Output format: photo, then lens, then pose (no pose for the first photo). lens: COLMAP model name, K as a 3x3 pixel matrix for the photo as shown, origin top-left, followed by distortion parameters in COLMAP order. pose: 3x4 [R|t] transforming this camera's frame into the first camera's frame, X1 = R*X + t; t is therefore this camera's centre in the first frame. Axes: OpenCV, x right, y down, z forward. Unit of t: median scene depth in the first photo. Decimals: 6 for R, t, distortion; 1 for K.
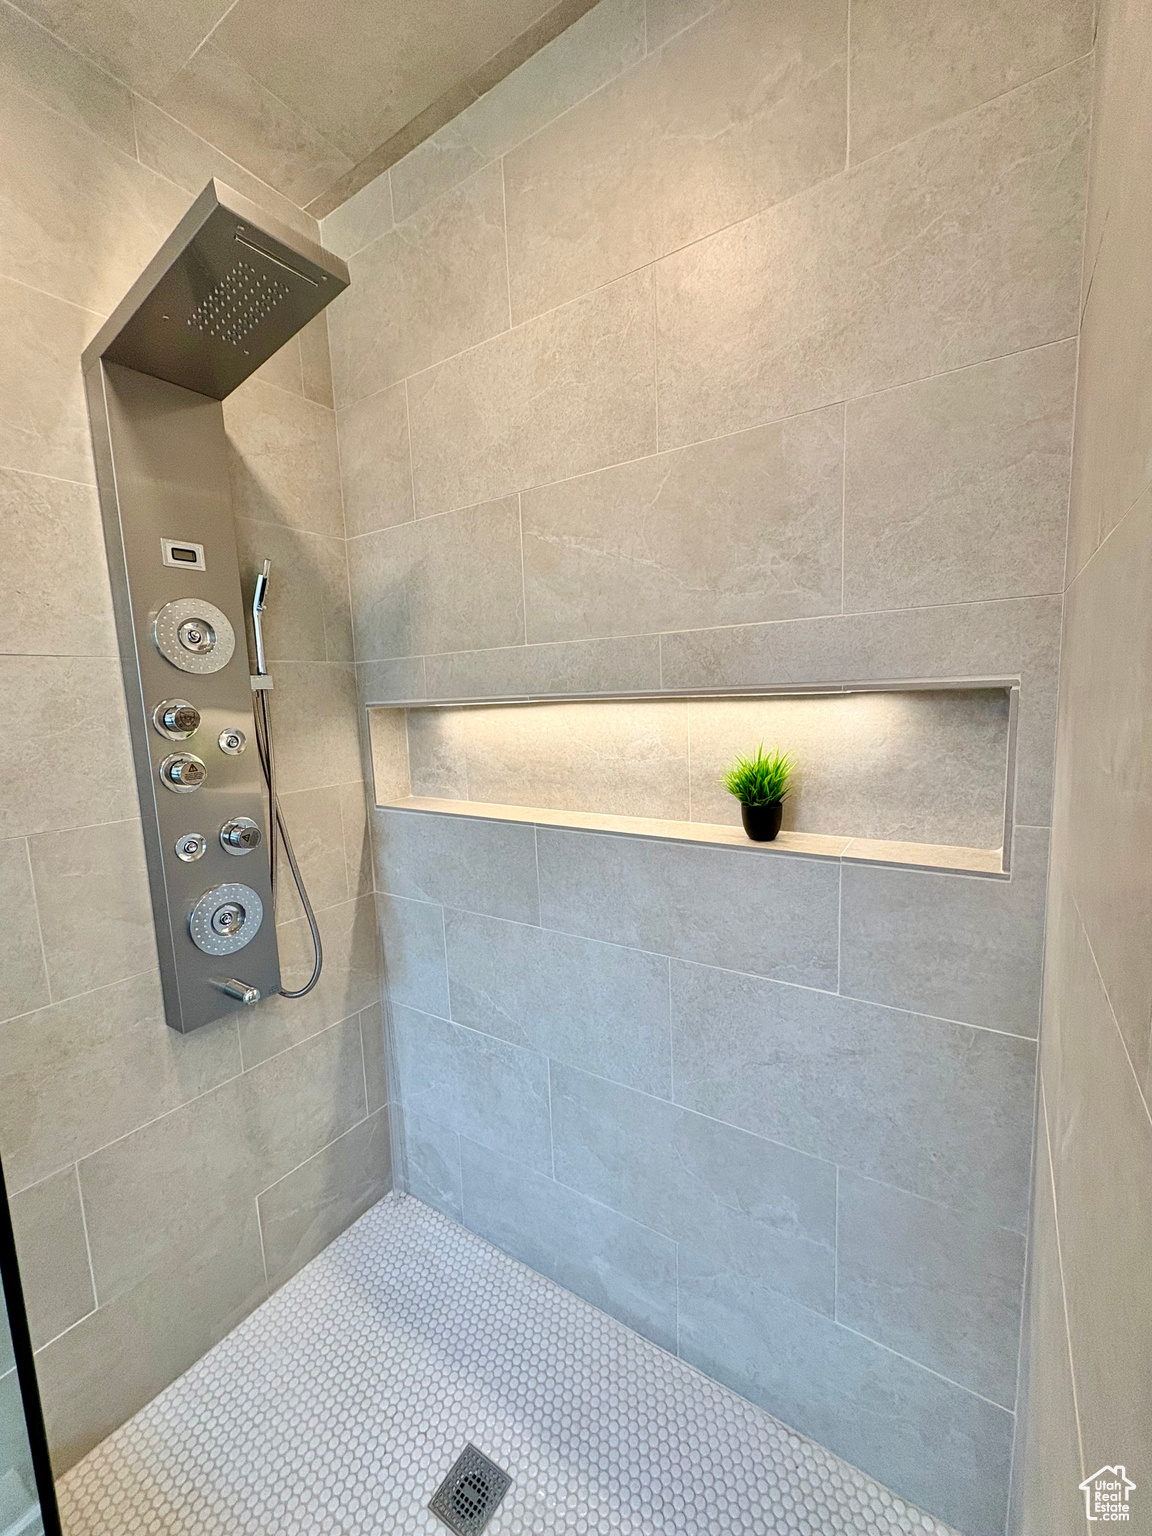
lens RADIAL K [[611.0, 0, 576.9], [0, 611.0, 766.4], [0, 0, 1]] dist [-0.000386, -0.000498]
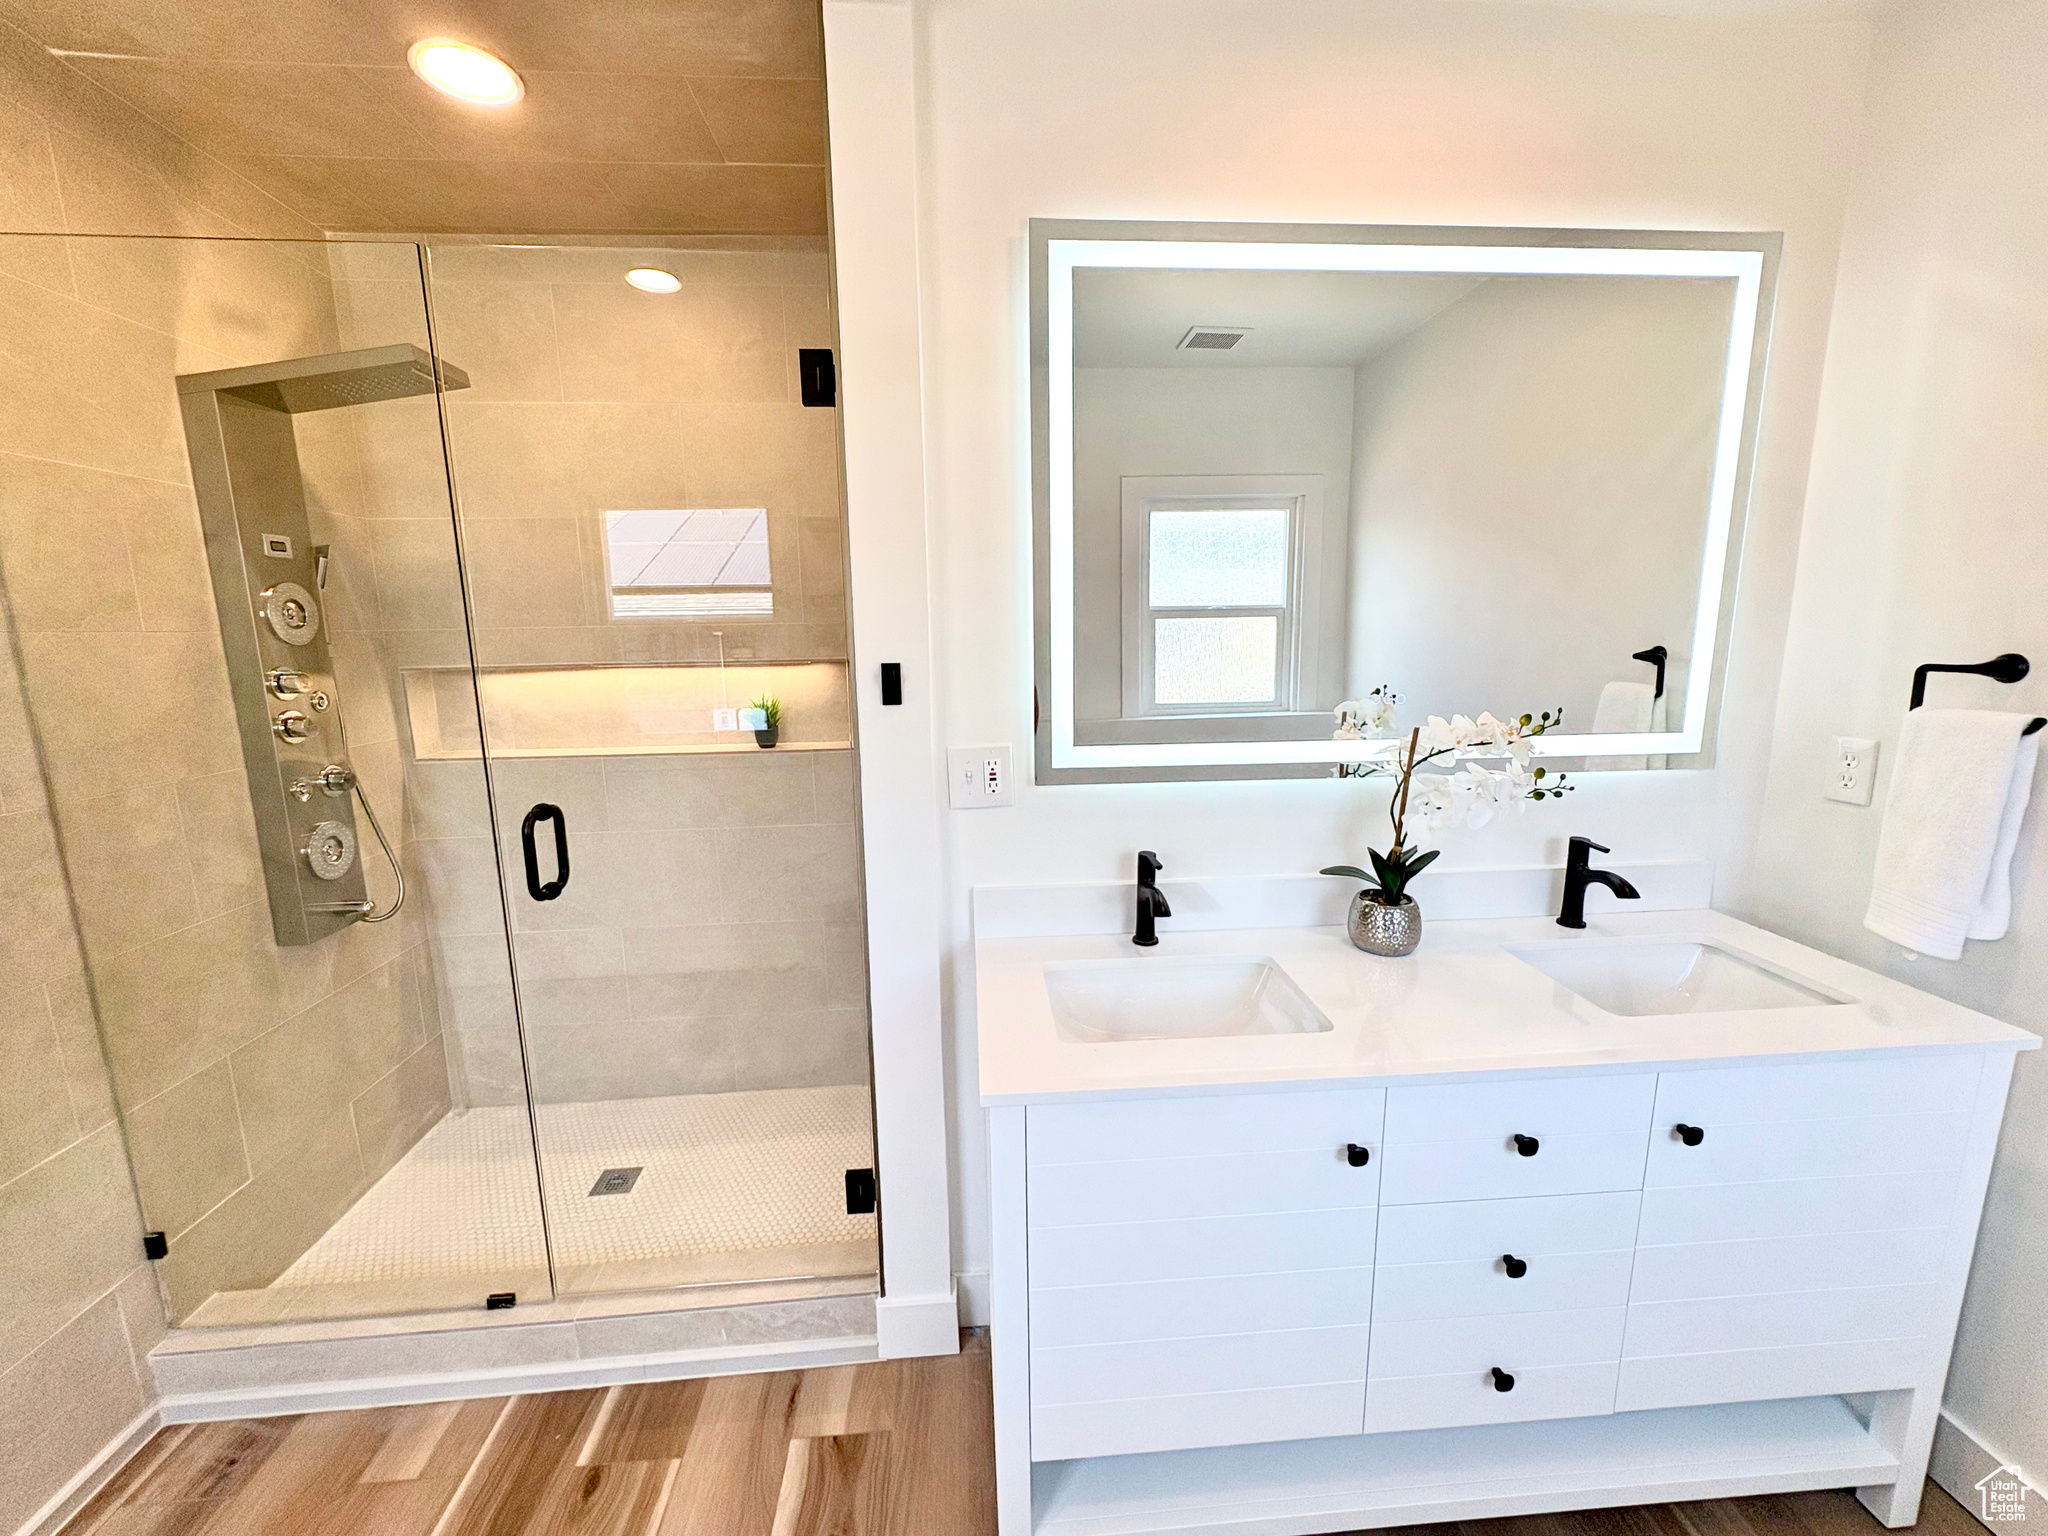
lens RADIAL K [[814.7, 0, 1024.4], [0, 814.7, 766.4], [0, 0, 1]] dist [-0.000386, -0.000498]
pose [[0.781172, -0.080977, 0.619042, -0.441049], [0.061119, 0.996709, 0.053254, 0.076367], [-0.621317, -0.003765, 0.783550, -0.988565]]
